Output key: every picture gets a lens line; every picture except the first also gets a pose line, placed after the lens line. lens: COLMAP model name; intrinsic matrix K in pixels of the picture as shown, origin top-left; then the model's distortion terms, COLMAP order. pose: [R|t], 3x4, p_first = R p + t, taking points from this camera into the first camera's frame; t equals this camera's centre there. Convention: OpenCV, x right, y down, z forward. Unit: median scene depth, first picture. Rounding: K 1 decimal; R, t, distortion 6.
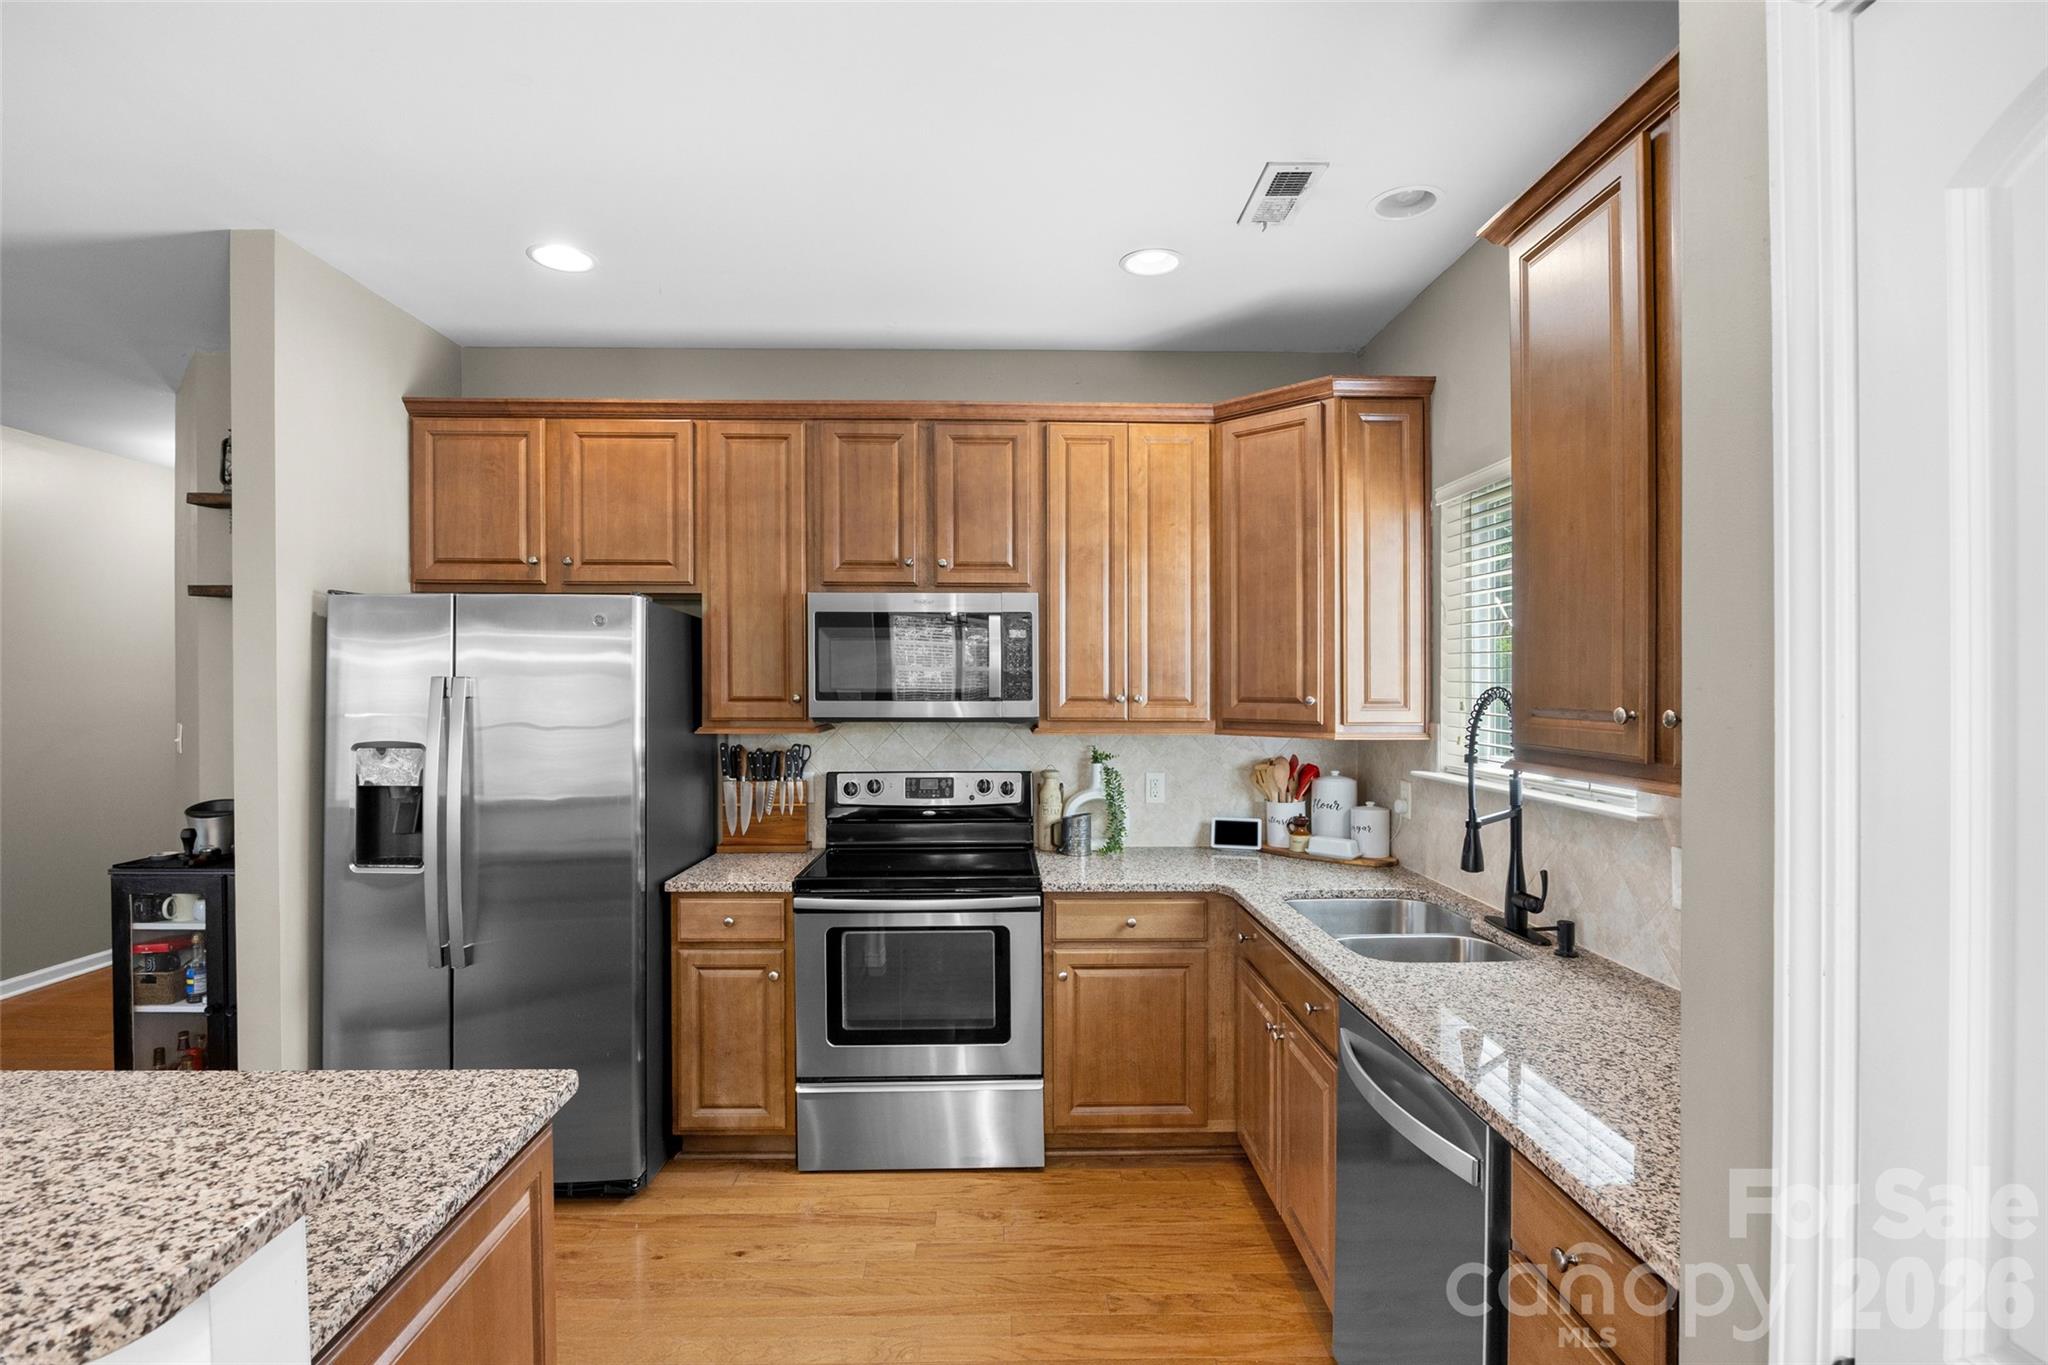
lens RADIAL K [[964.7, 0, 1015.6], [0, 964.7, 693.9], [0, 0, 1]] dist [-0.017026, 0.001682]
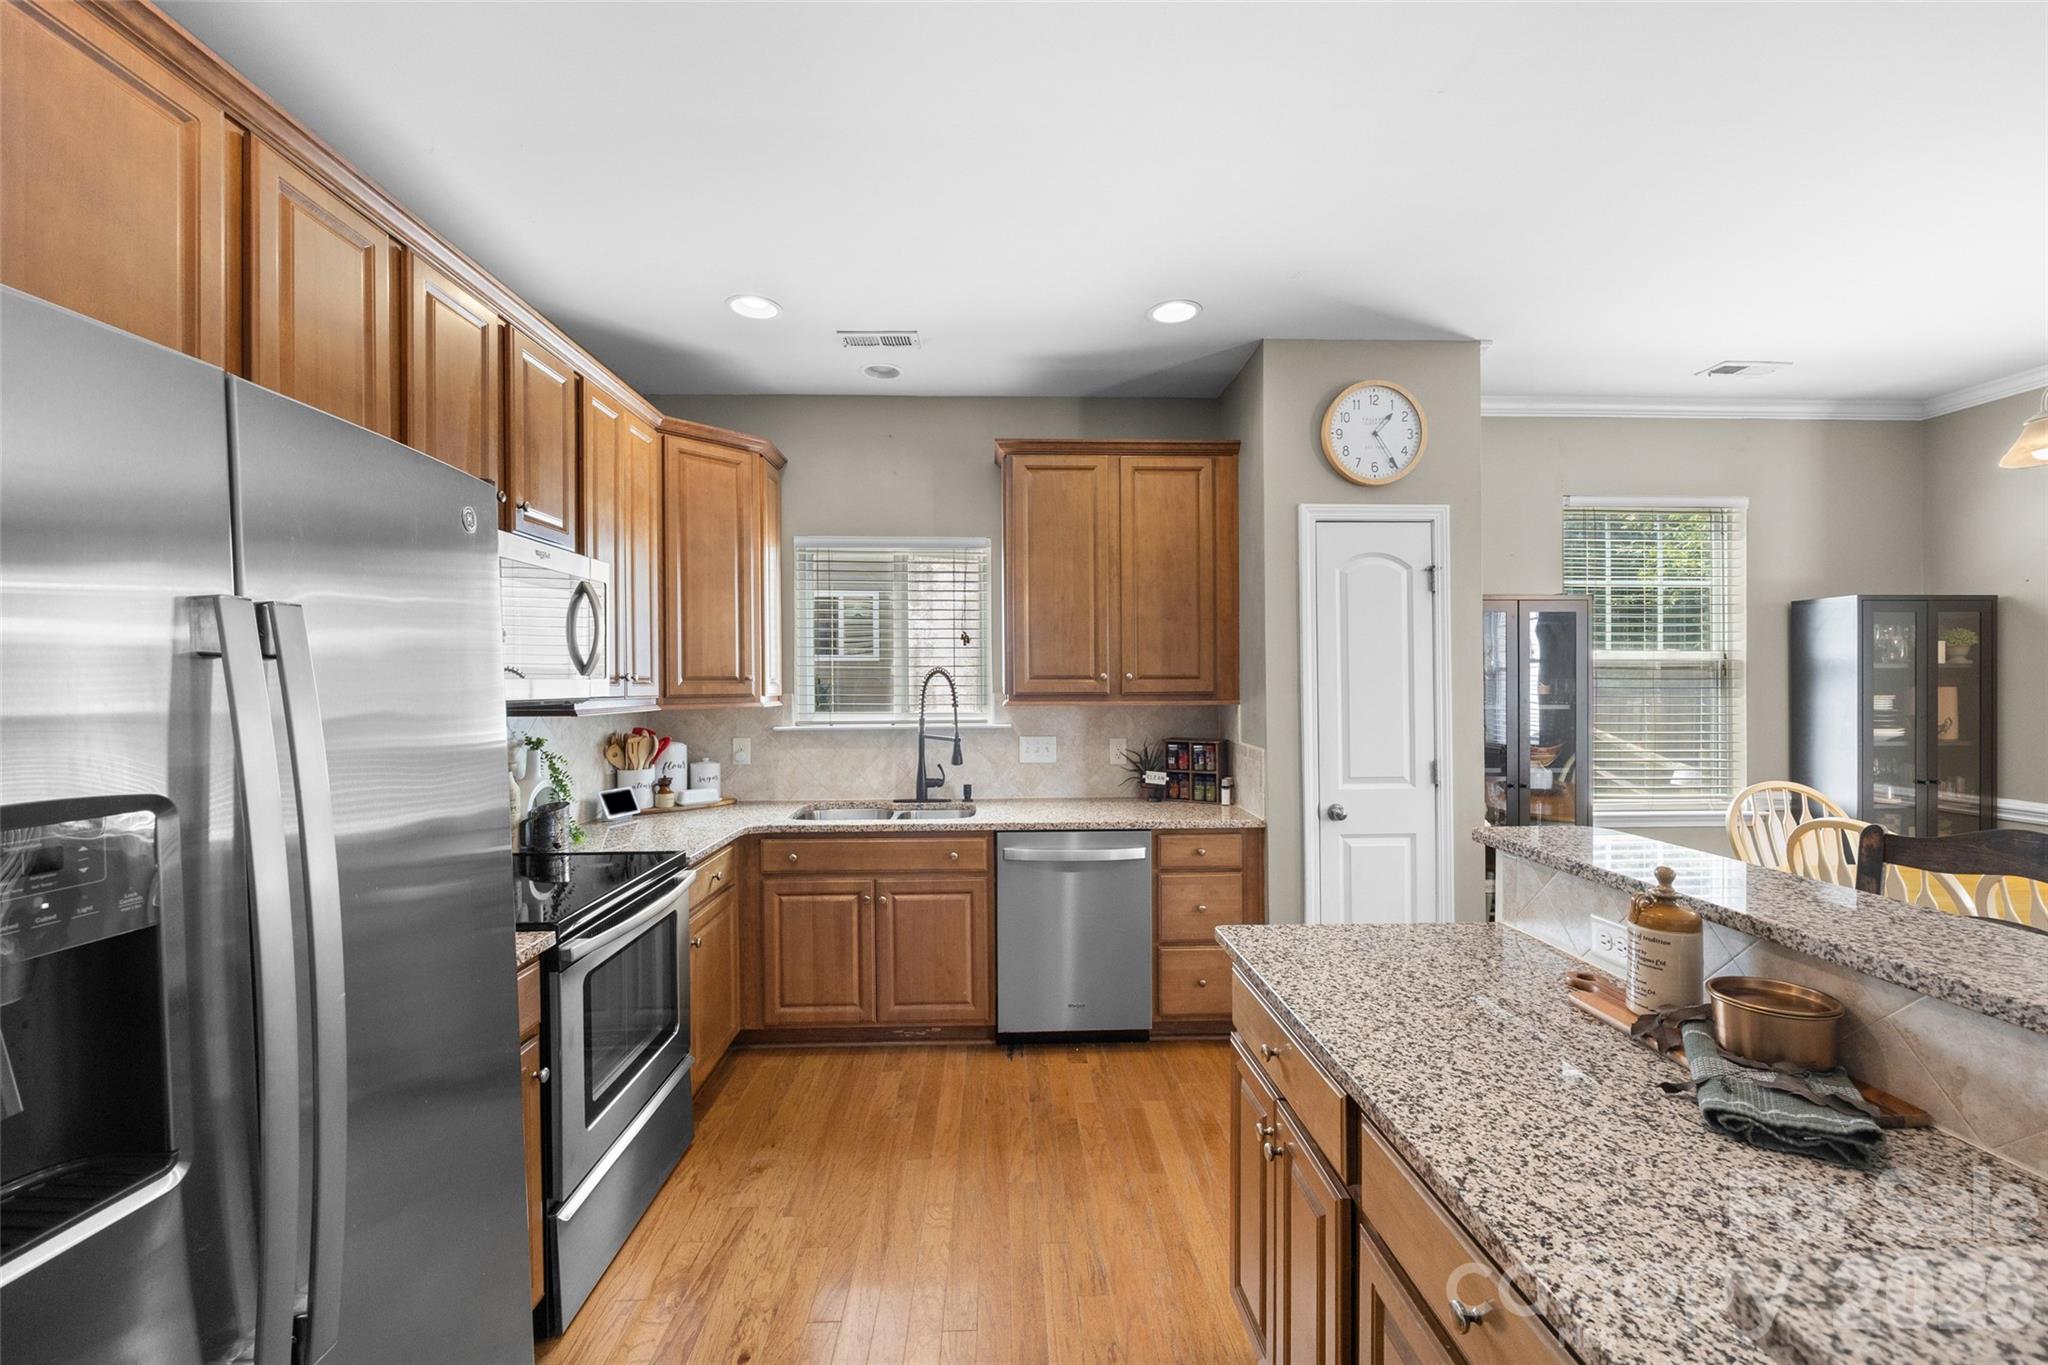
lens RADIAL K [[824.5, 0, 1022.5], [0, 824.5, 691.3], [0, 0, 1]] dist [-0.008116, 0.001309]
pose [[-0.010654, -0.013092, 0.999858, -0.767437], [0.015975, 0.999784, 0.013261, 0.014287], [-0.999816, 0.016114, -0.010443, 0.600130]]
